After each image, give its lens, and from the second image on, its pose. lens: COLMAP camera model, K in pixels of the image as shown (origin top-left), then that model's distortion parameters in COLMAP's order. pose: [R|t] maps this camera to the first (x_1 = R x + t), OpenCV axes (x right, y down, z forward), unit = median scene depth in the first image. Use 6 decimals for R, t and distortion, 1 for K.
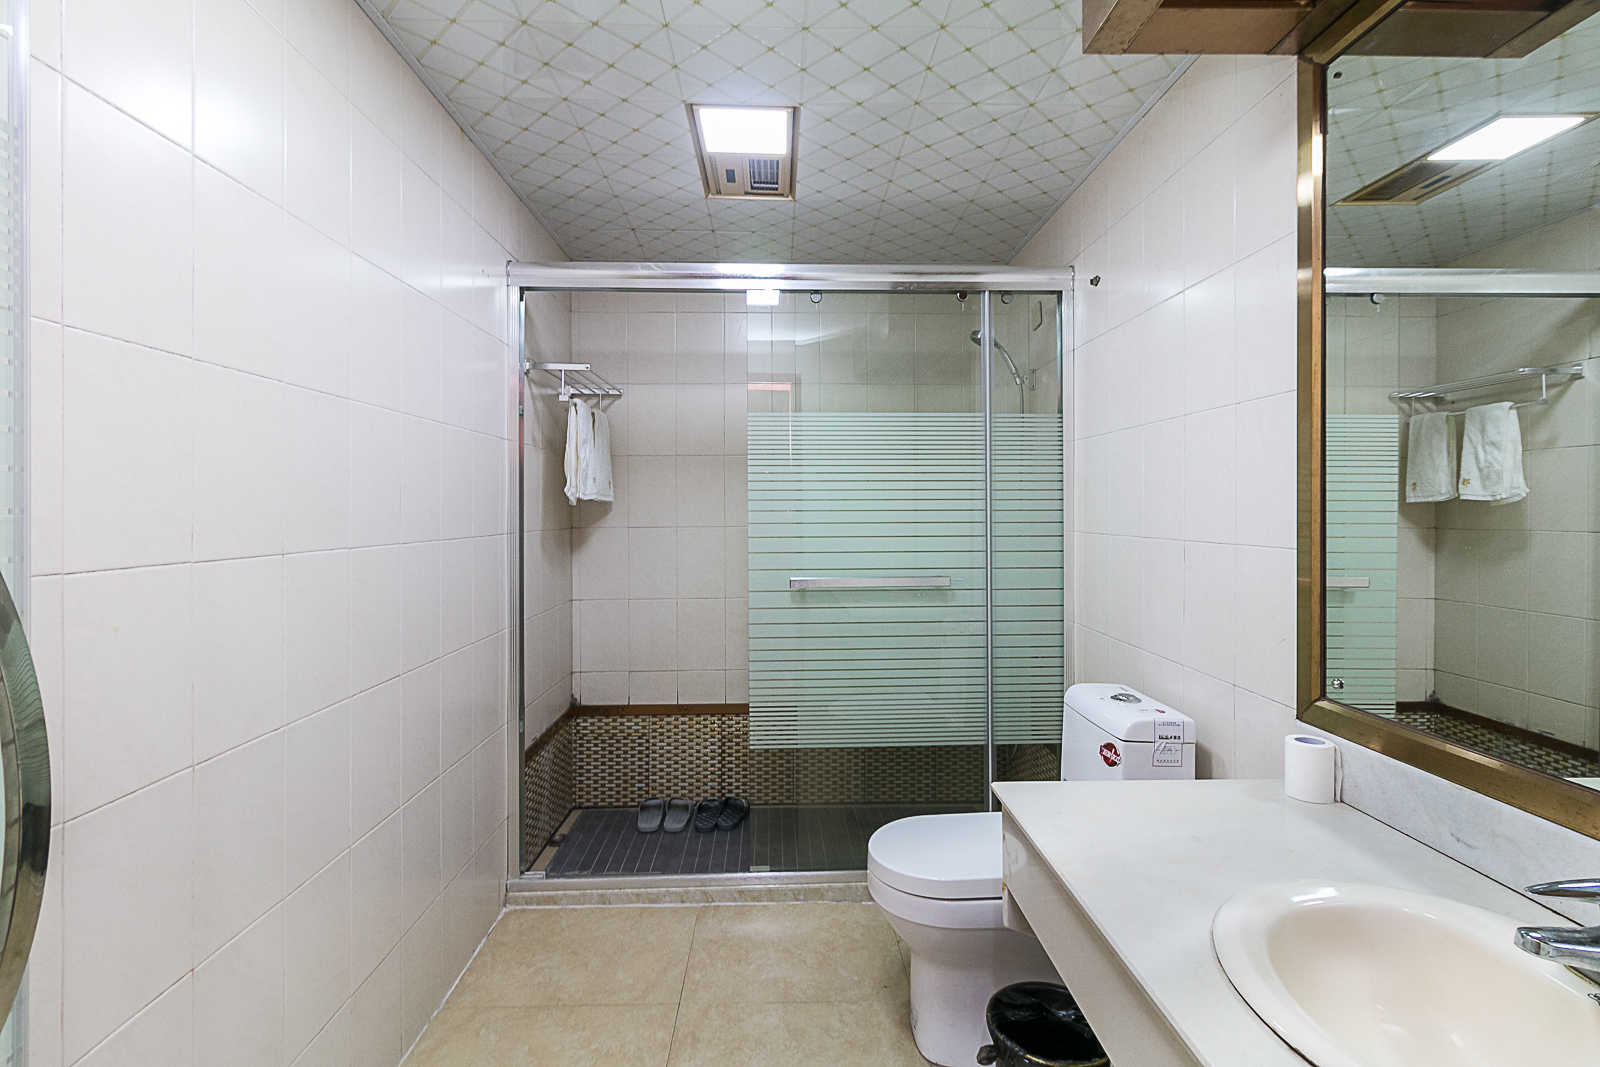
lens RADIAL K [[750.2, 0, 800.5], [0, 750.2, 505.1], [0, 0, 1]] dist [0.004630, 0.000005]
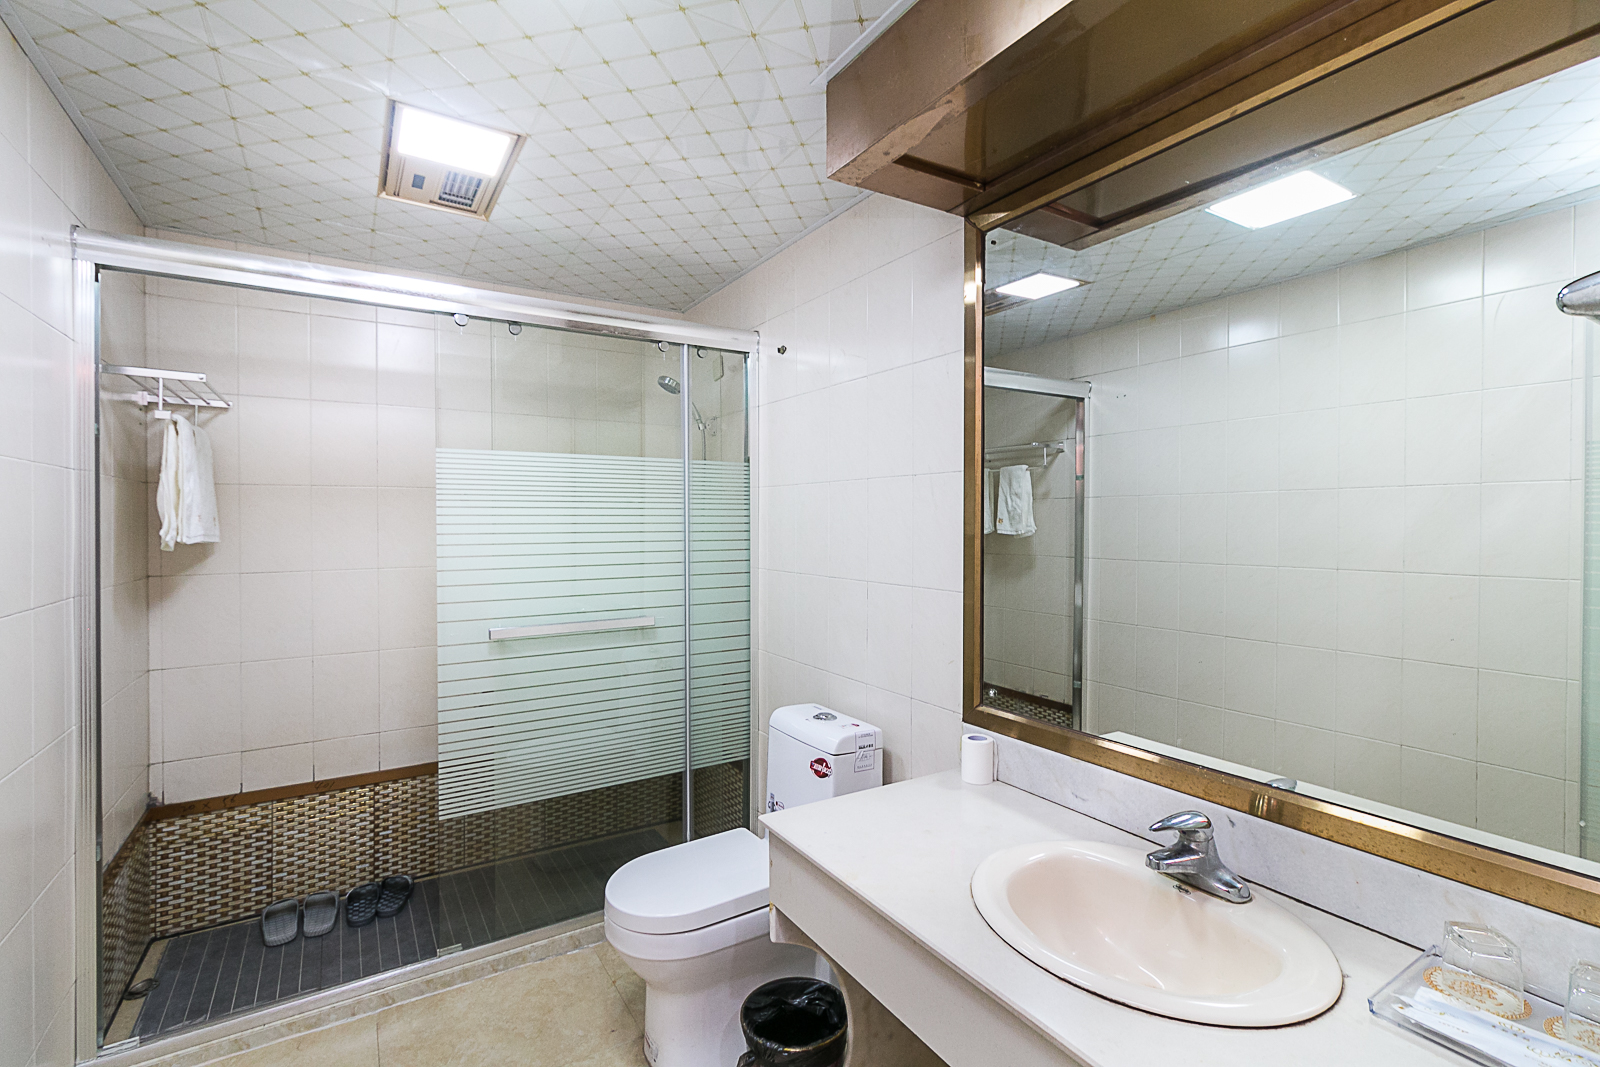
lens RADIAL K [[737.5, 0, 799.3], [0, 737.5, 521.5], [0, 0, 1]] dist [0.005413, 0.000537]
pose [[0.865181, 0.000778, 0.501459, -0.123817], [-0.004286, 0.999974, 0.005842, -0.038035], [-0.501441, -0.007203, 0.865162, 0.012748]]
